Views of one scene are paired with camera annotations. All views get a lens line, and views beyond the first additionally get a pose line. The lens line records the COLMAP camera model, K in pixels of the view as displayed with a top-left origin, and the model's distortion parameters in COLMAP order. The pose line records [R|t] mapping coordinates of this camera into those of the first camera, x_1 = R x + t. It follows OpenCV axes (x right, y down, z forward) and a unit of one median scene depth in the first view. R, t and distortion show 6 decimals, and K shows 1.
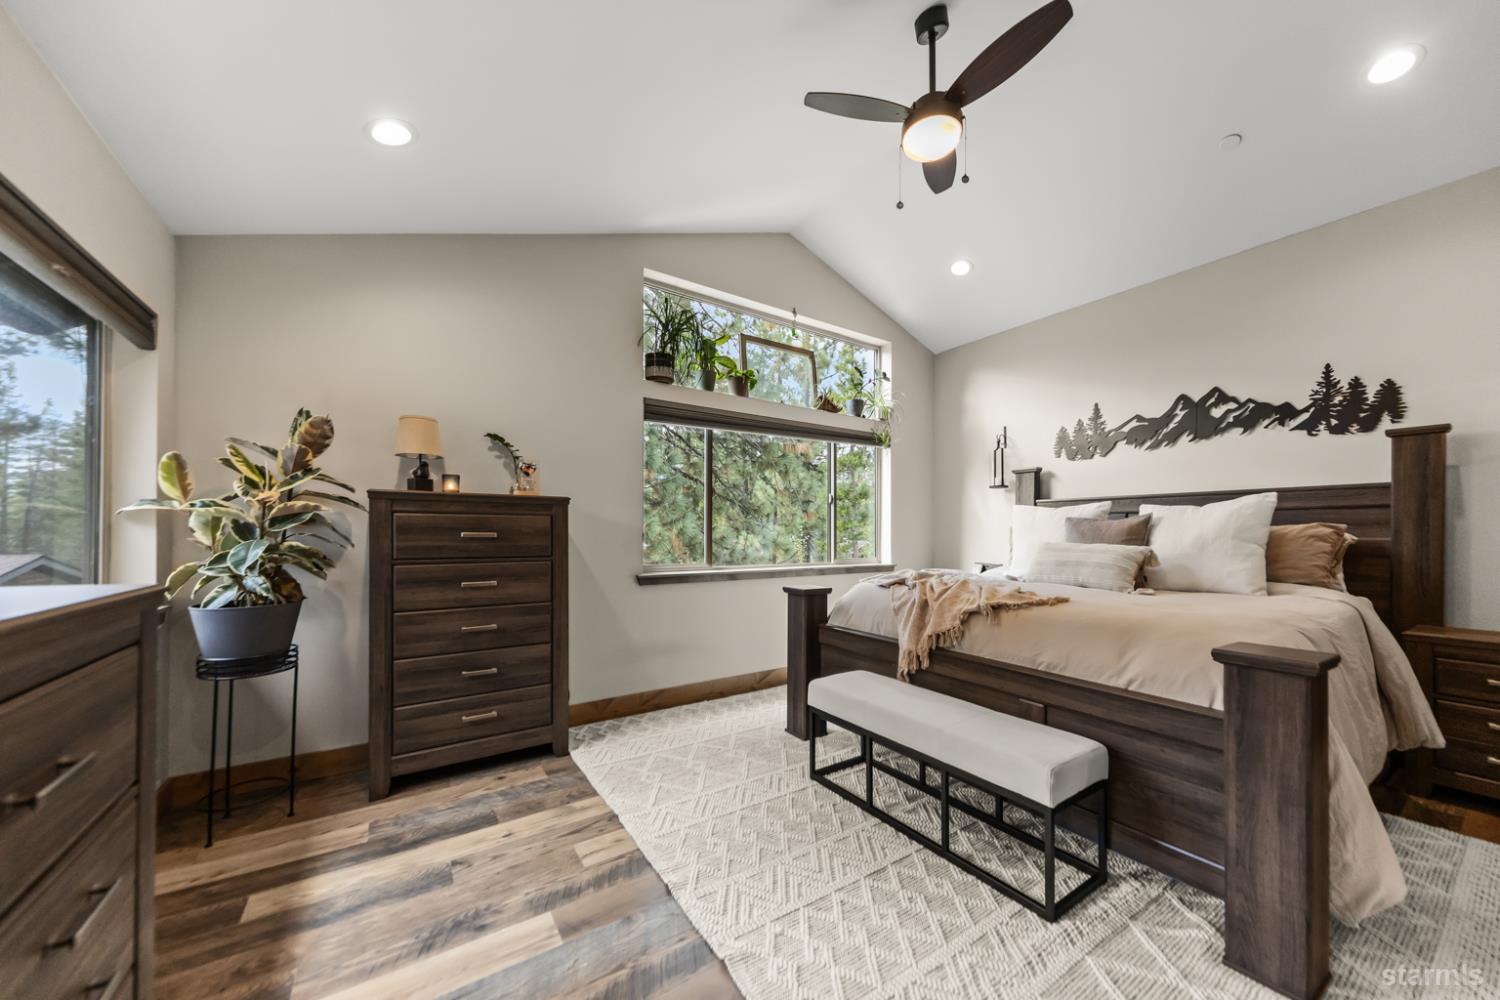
lens RADIAL K [[517.6, 0, 766.0], [0, 517.6, 524.2], [0, 0, 1]] dist [0.006669, -0.006823]
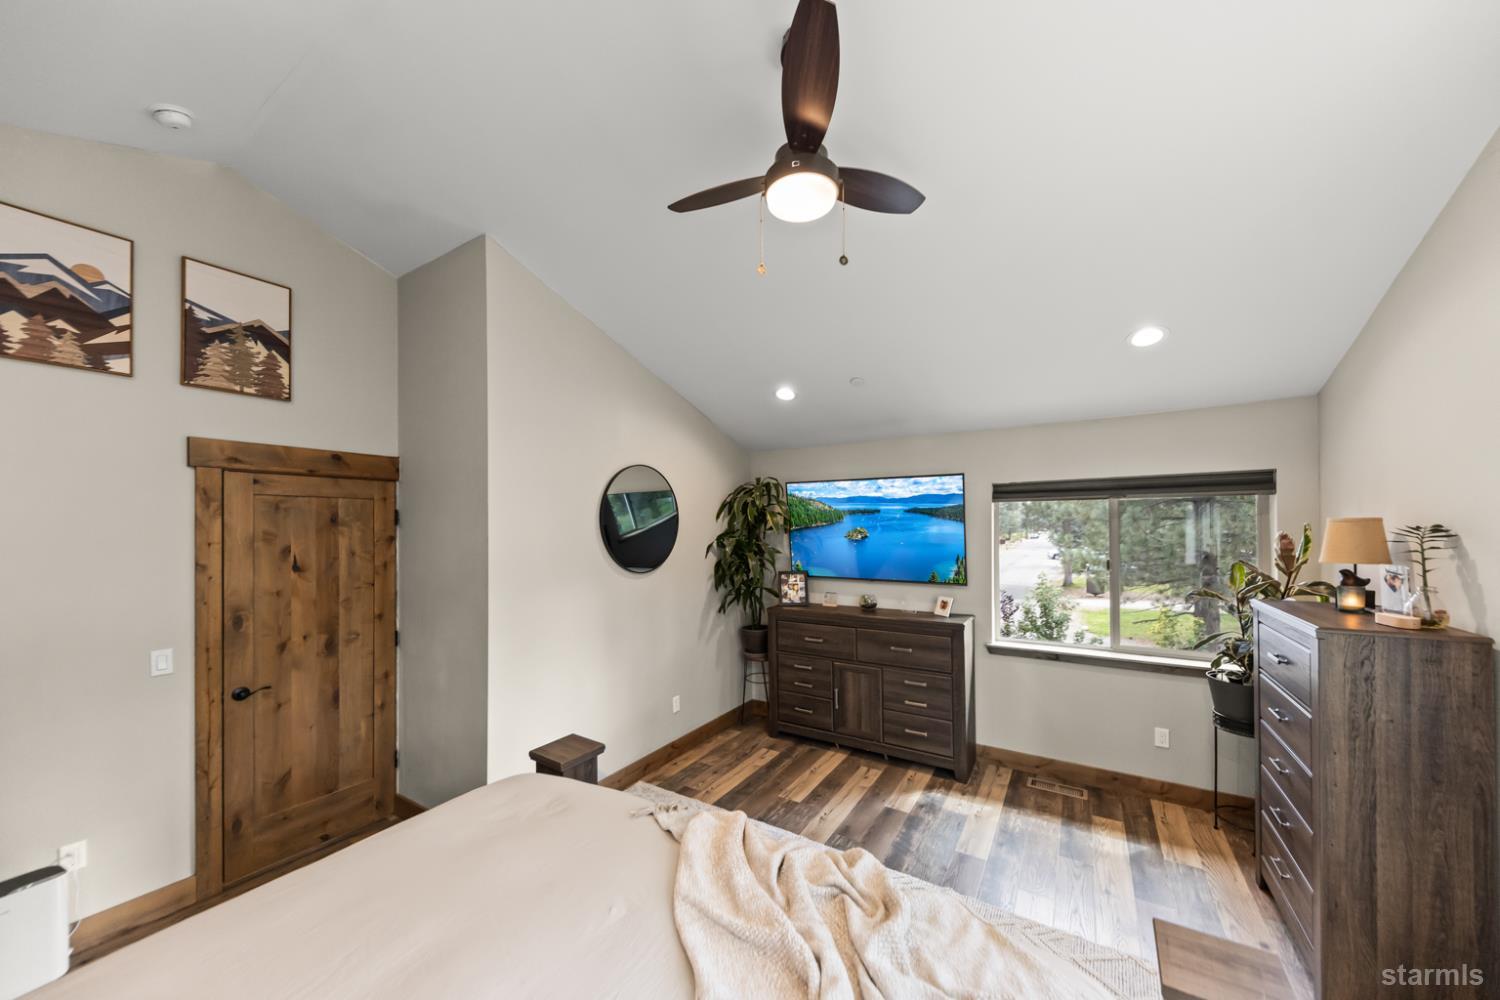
lens RADIAL K [[517.6, 0, 766.0], [0, 517.6, 524.2], [0, 0, 1]] dist [0.006669, -0.006823]
pose [[-0.918973, -0.004169, -0.394298, 0.611770], [0.004564, 0.999765, -0.021207, -0.202384], [0.394294, -0.021288, -0.918738, 1.565822]]
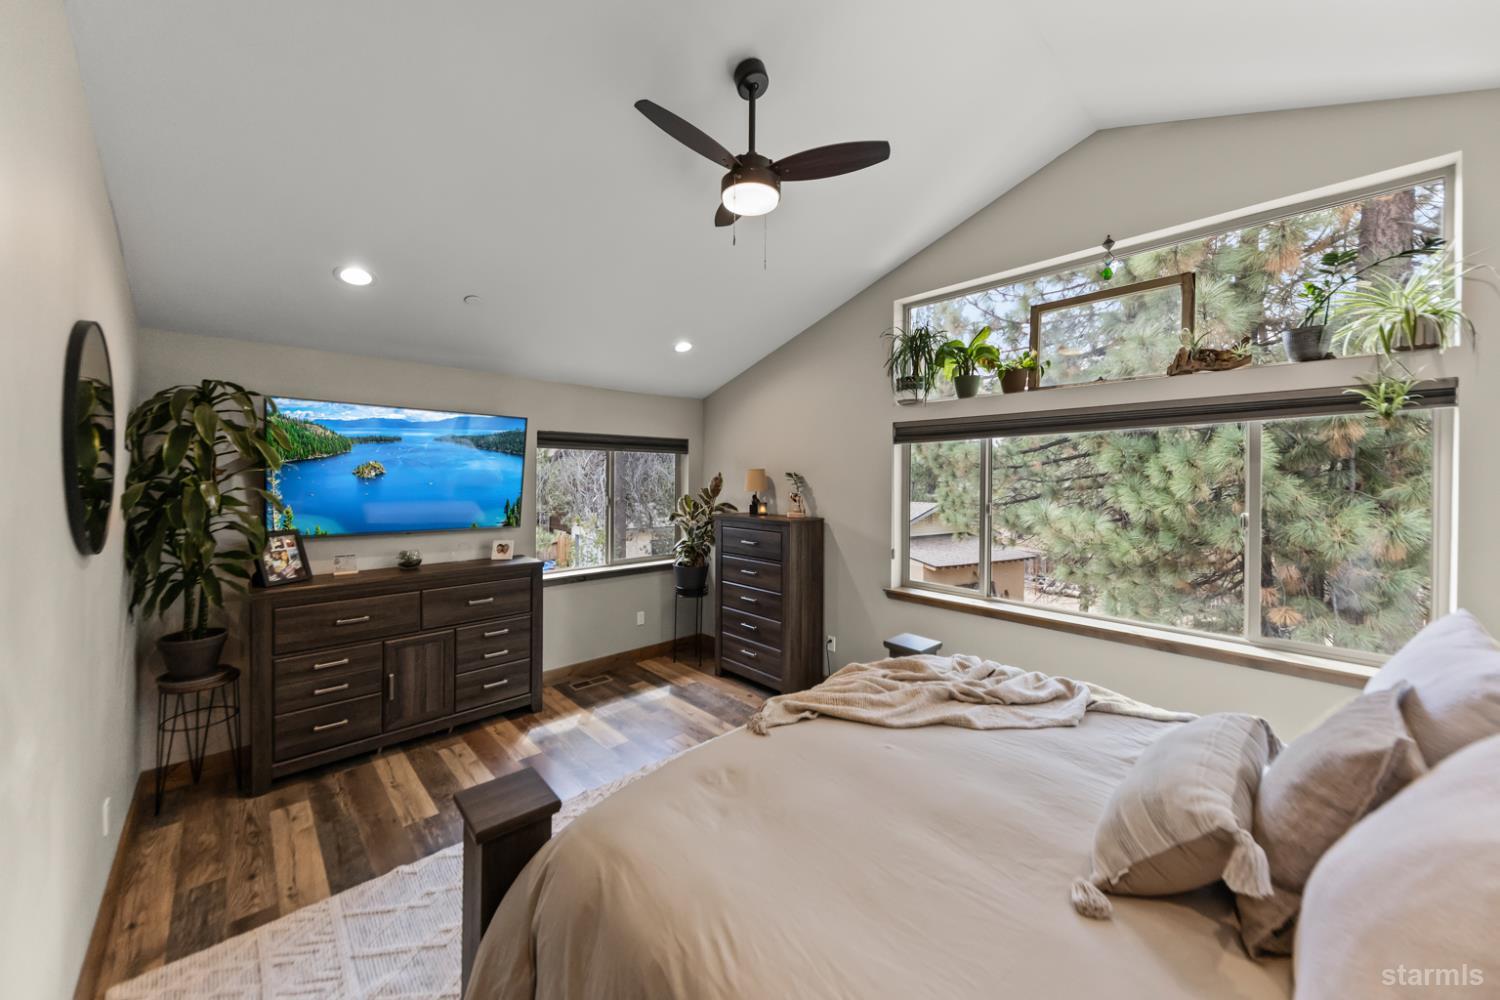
lens RADIAL K [[538.6, 0, 739.9], [0, 538.6, 481.9], [0, 0, 1]] dist [0.019455, -0.008200]
pose [[0.137793, 0.004823, -0.990449, 1.206719], [0.002795, 0.999982, 0.005258, -0.193451], [0.990457, -0.003493, 0.137777, 0.787770]]
